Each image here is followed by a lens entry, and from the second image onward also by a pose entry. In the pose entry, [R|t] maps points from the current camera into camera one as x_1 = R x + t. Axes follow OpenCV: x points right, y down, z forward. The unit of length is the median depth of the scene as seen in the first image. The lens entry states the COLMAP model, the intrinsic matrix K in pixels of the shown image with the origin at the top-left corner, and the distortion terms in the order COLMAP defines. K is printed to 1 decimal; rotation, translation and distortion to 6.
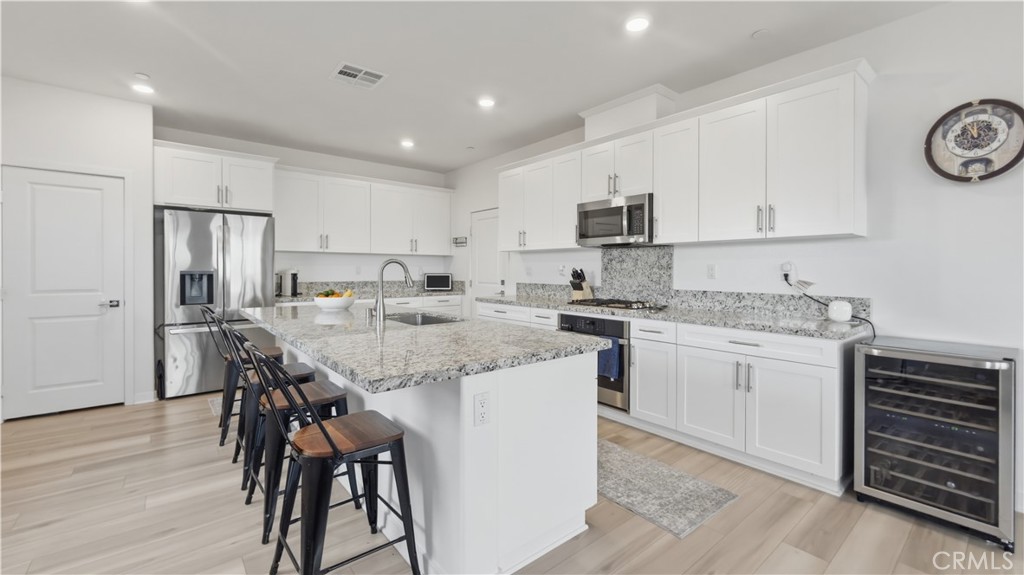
lens RADIAL K [[423.2, 0, 513.3], [0, 423.2, 273.0], [0, 0, 1]] dist [0.000971, 0.000034]
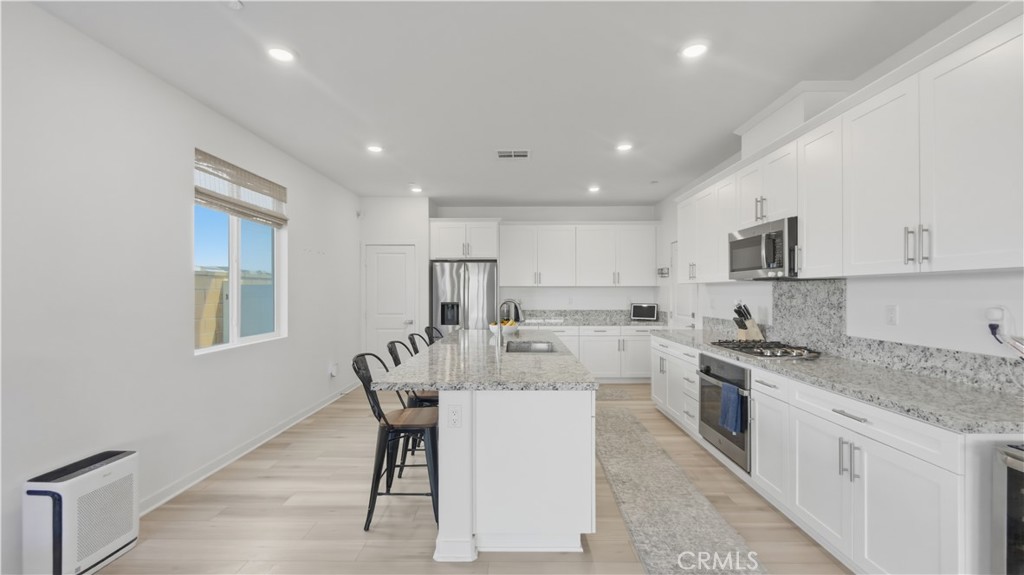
lens RADIAL K [[416.8, 0, 513.2], [0, 416.8, 291.5], [0, 0, 1]] dist [0.001185, 0.000208]
pose [[0.761085, -0.004226, -0.648638, 0.403886], [-0.001355, 0.999966, -0.008106, -0.033791], [0.648650, 0.007048, 0.761054, 0.030357]]
